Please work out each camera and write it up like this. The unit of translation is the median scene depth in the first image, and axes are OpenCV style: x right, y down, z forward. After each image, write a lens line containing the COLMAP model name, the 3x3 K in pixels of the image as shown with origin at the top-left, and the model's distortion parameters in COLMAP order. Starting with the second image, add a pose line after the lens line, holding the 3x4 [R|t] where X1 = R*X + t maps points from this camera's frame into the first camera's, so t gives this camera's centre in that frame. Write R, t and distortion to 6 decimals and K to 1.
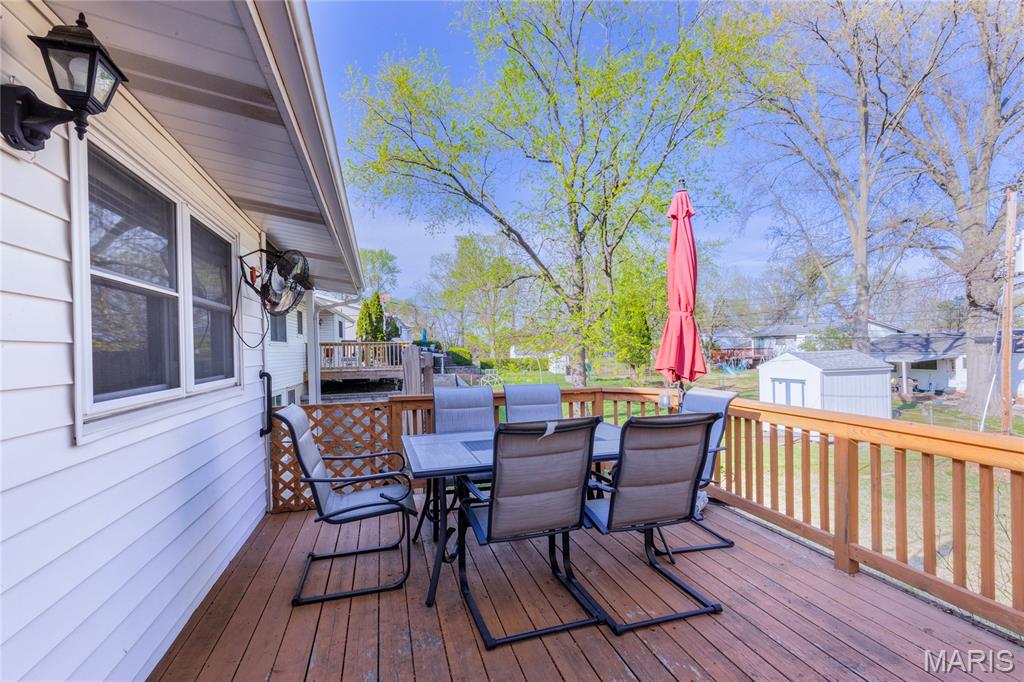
lens RADIAL K [[459.8, 0, 512.7], [0, 459.8, 352.4], [0, 0, 1]] dist [-0.000167, -0.000115]
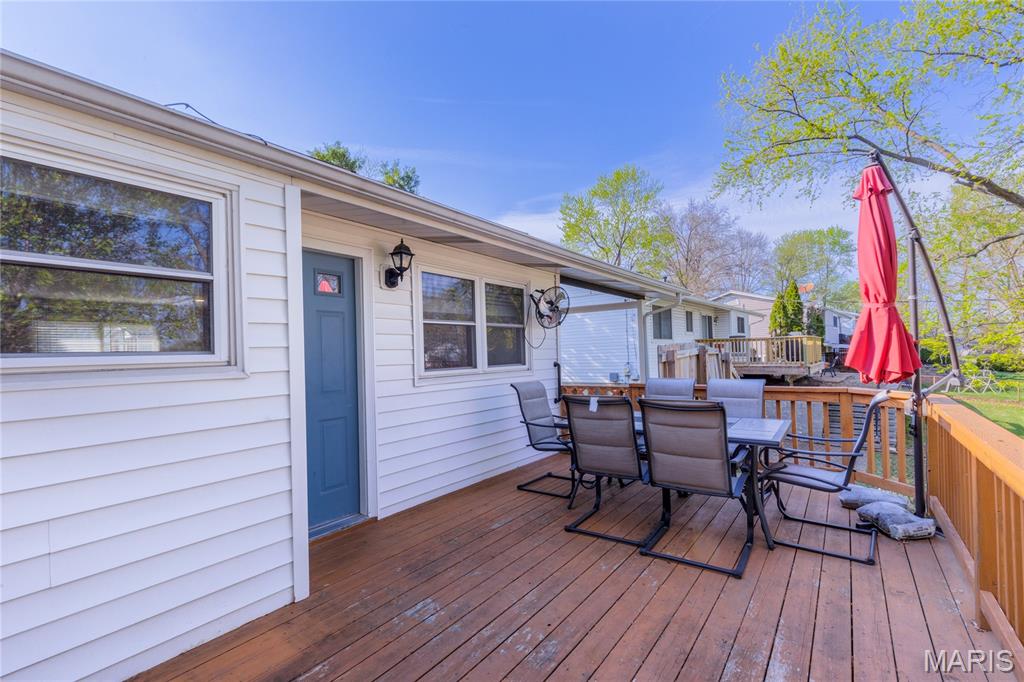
lens RADIAL K [[459.8, 0, 512.7], [0, 459.8, 352.4], [0, 0, 1]] dist [-0.000167, -0.000115]
pose [[0.612595, 0.000636, -0.790396, 0.778643], [0.008153, 0.999941, 0.007123, -0.007335], [0.790355, -0.010807, 0.612554, -0.110753]]
